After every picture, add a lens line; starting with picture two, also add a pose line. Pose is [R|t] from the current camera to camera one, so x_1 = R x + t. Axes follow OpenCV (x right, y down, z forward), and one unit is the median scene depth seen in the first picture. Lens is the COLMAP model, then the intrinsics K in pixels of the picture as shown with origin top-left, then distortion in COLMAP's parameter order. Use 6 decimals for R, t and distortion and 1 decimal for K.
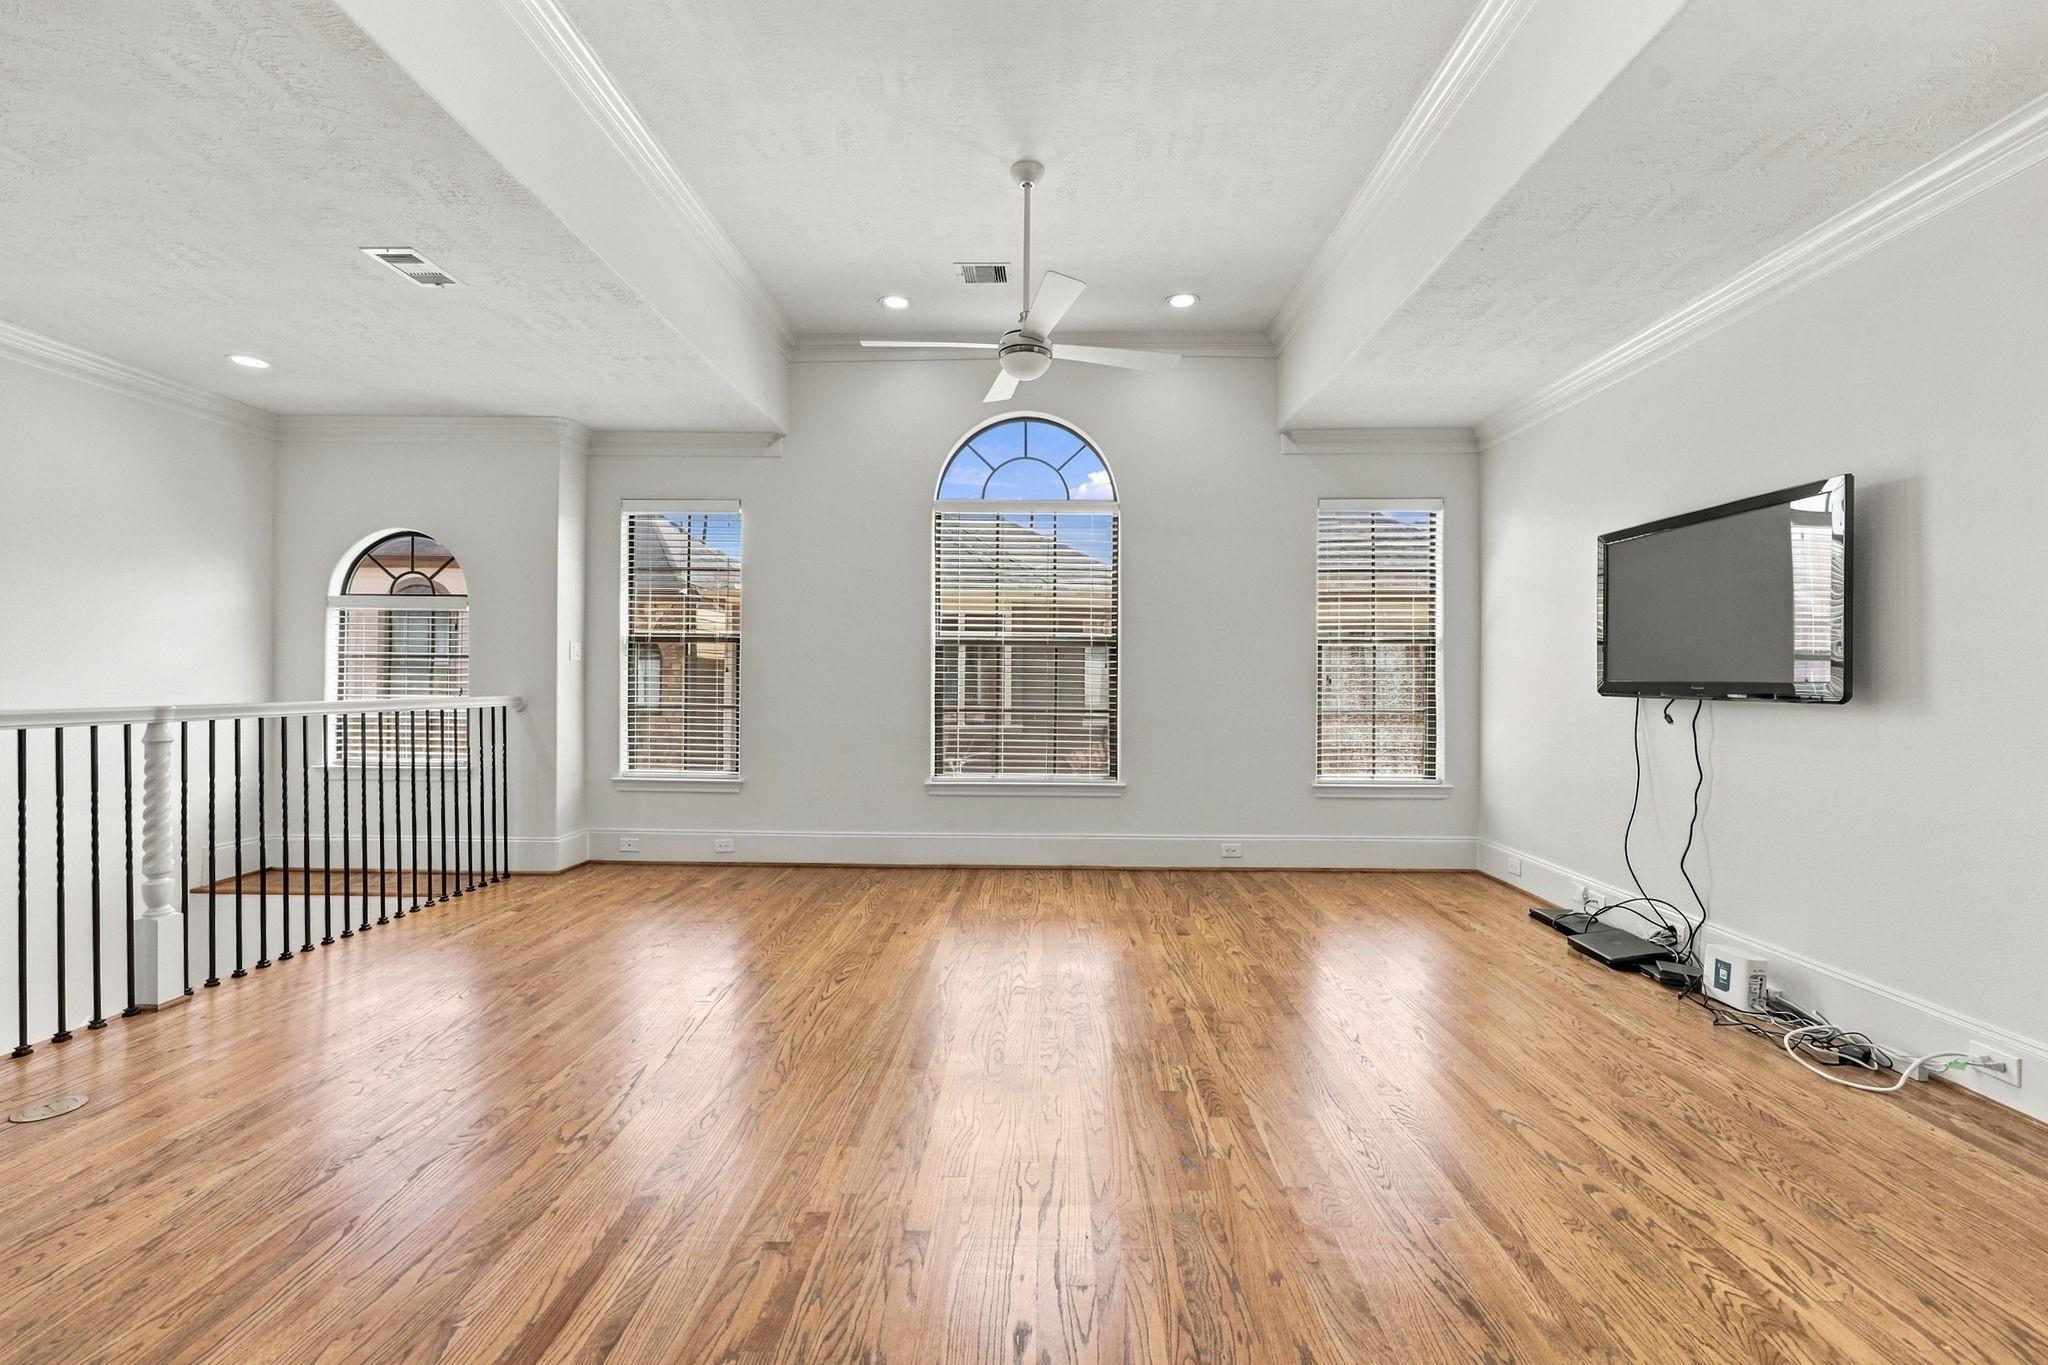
lens RADIAL K [[842.0, 0, 1023.6], [0, 842.0, 665.5], [0, 0, 1]] dist [-0.001300, 0.000283]
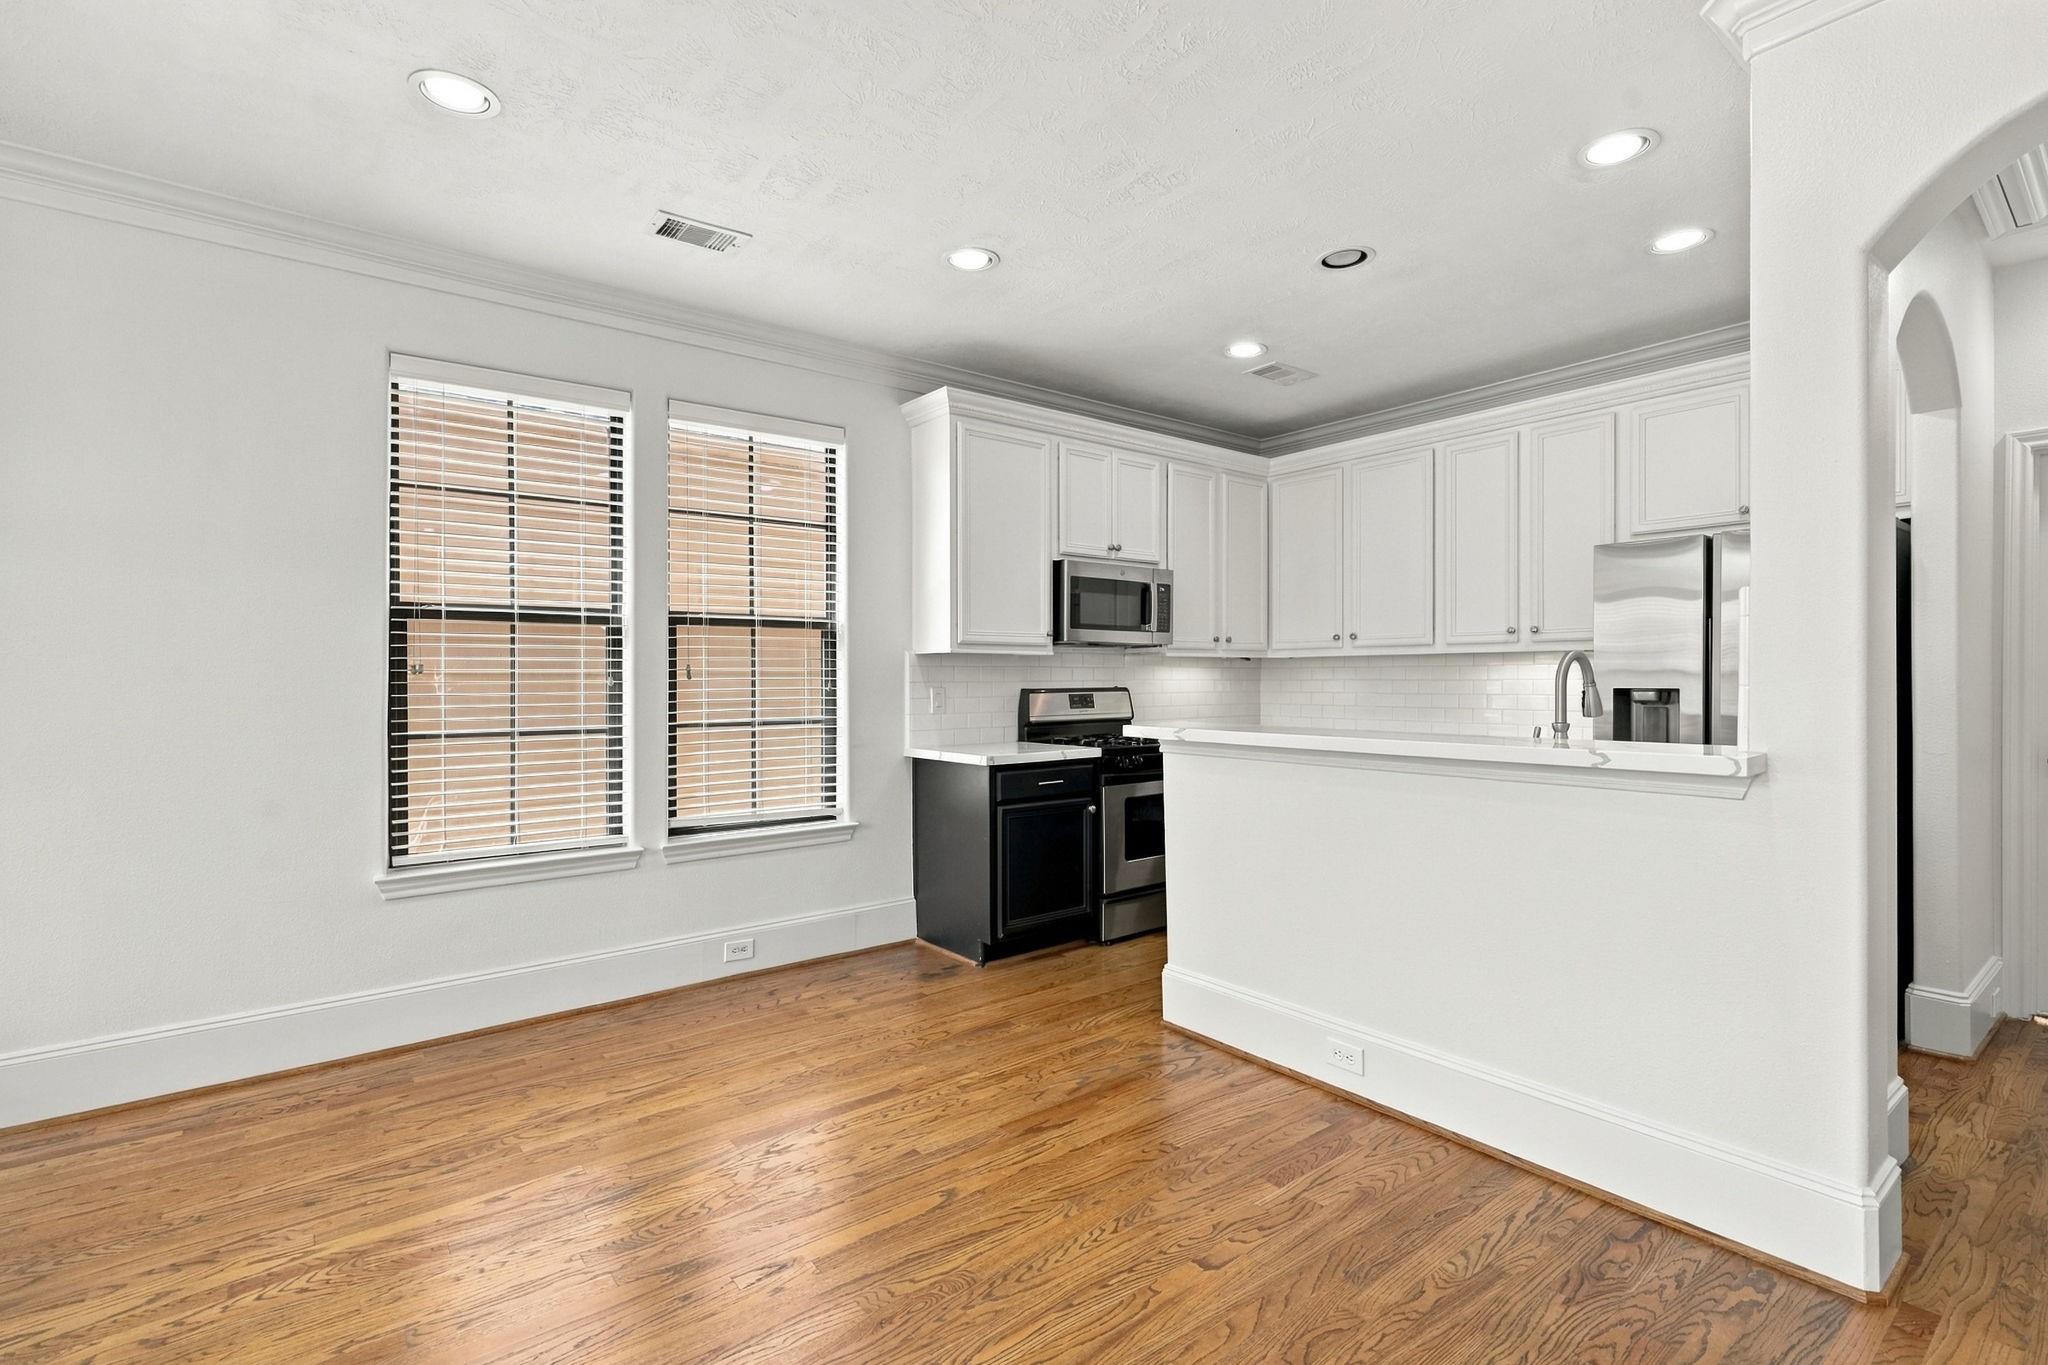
lens RADIAL K [[942.3, 0, 1011.9], [0, 942.3, 682.7], [0, 0, 1]] dist [-0.002270, 0.000271]
pose [[-0.631407, -0.012050, 0.775358, -0.260349], [-0.014398, 0.999889, 0.003814, -0.016491], [-0.775318, -0.008755, -0.631510, 0.420237]]
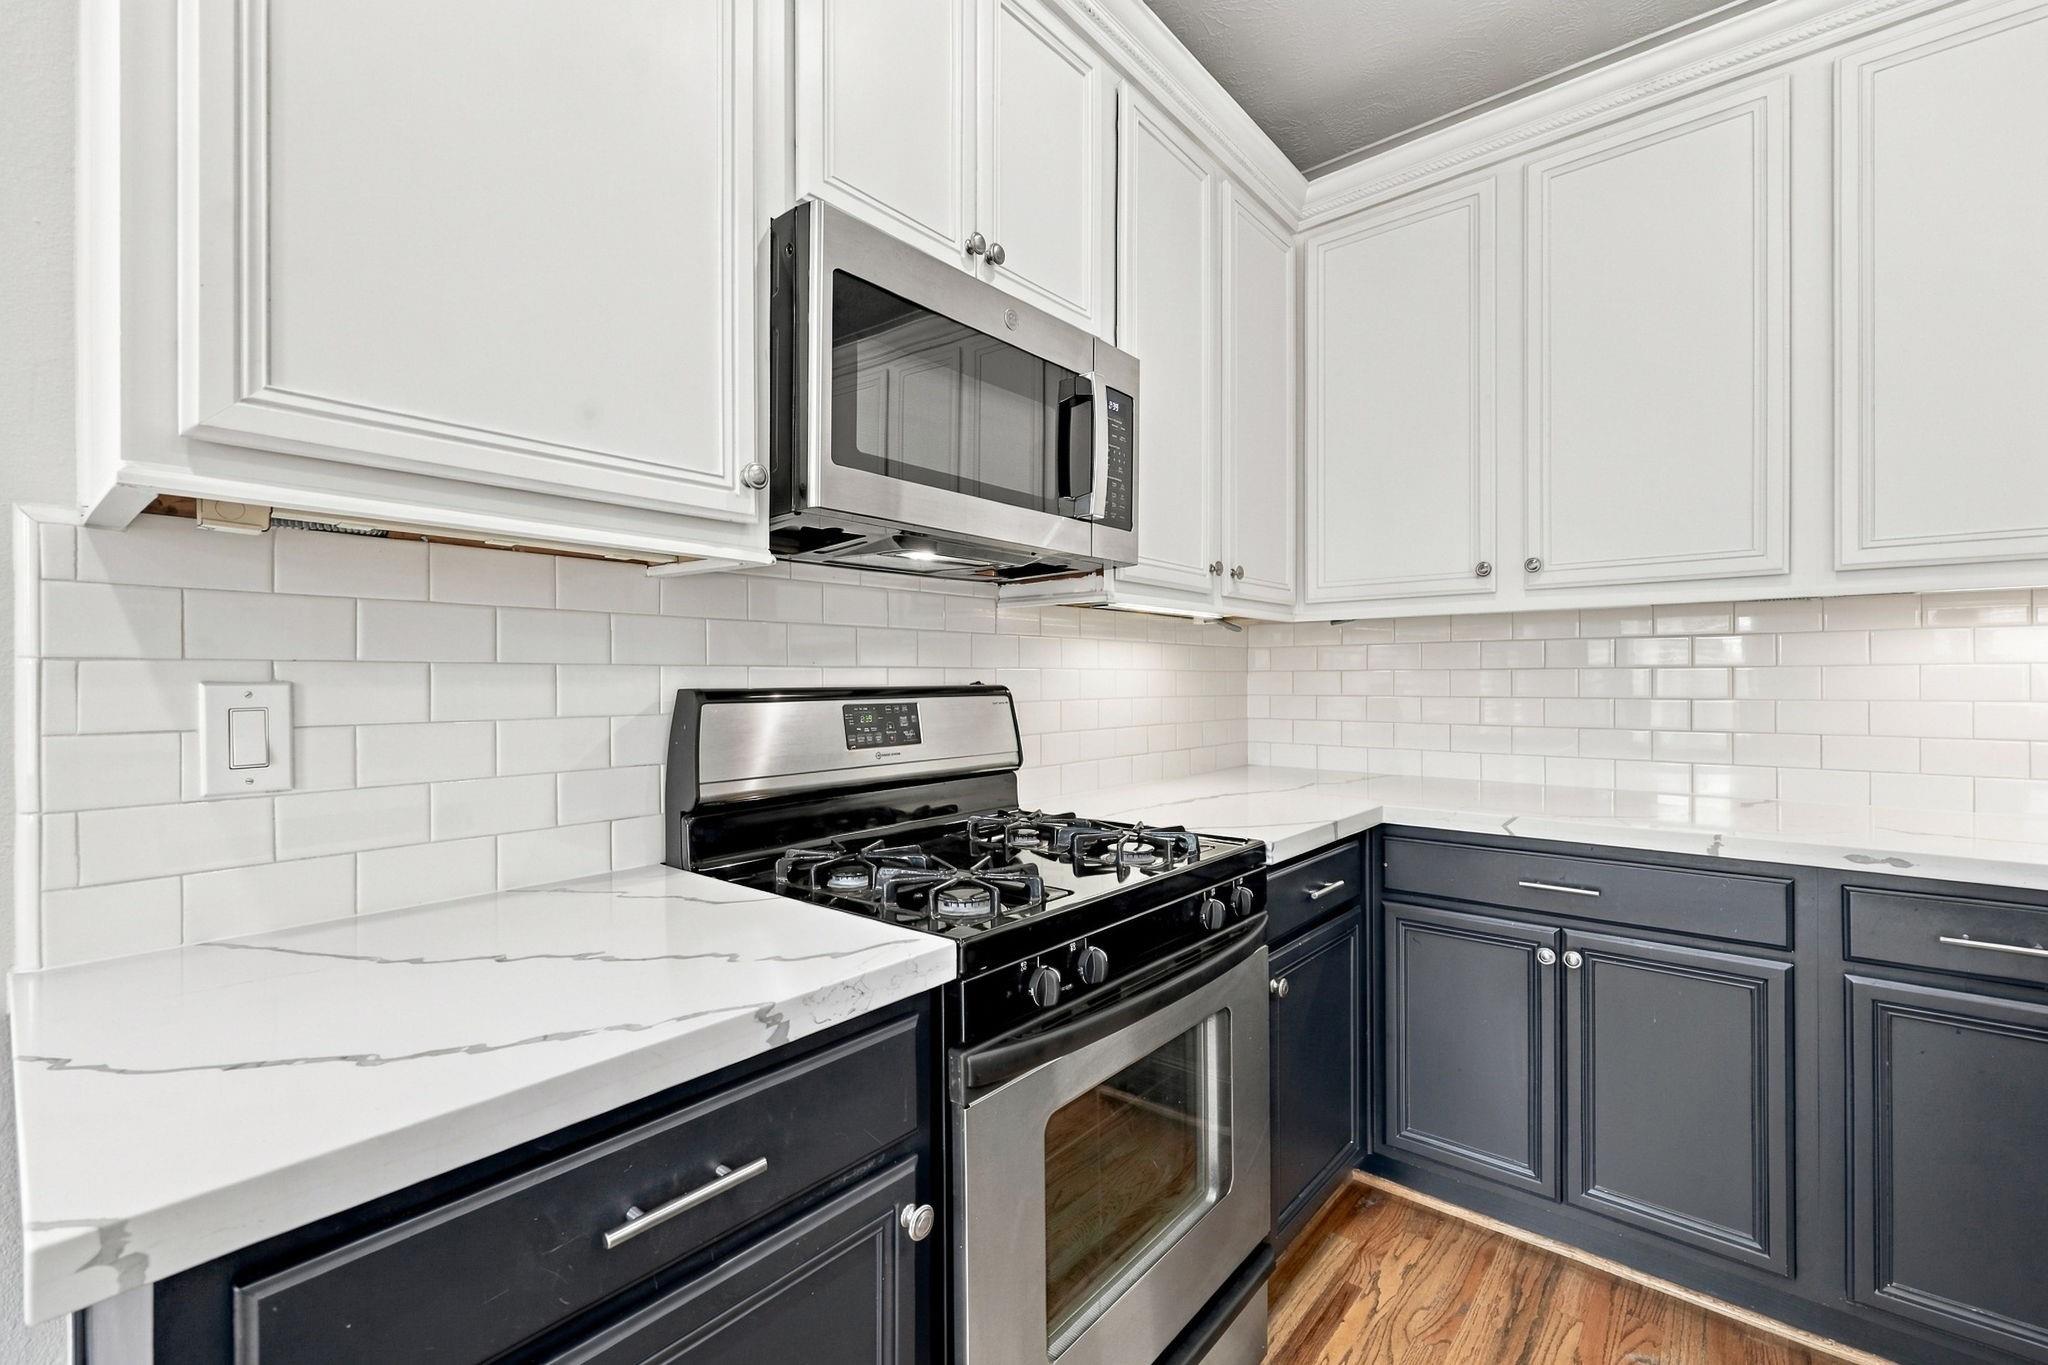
lens RADIAL K [[877.1, 0, 1018.0], [0, 877.1, 679.3], [0, 0, 1]] dist [0.000227, 0.000041]
pose [[-0.775563, -0.005142, 0.631250, 0.331875], [-0.012649, 0.999893, -0.007395, -0.007531], [-0.631144, -0.013720, -0.775544, -0.150826]]
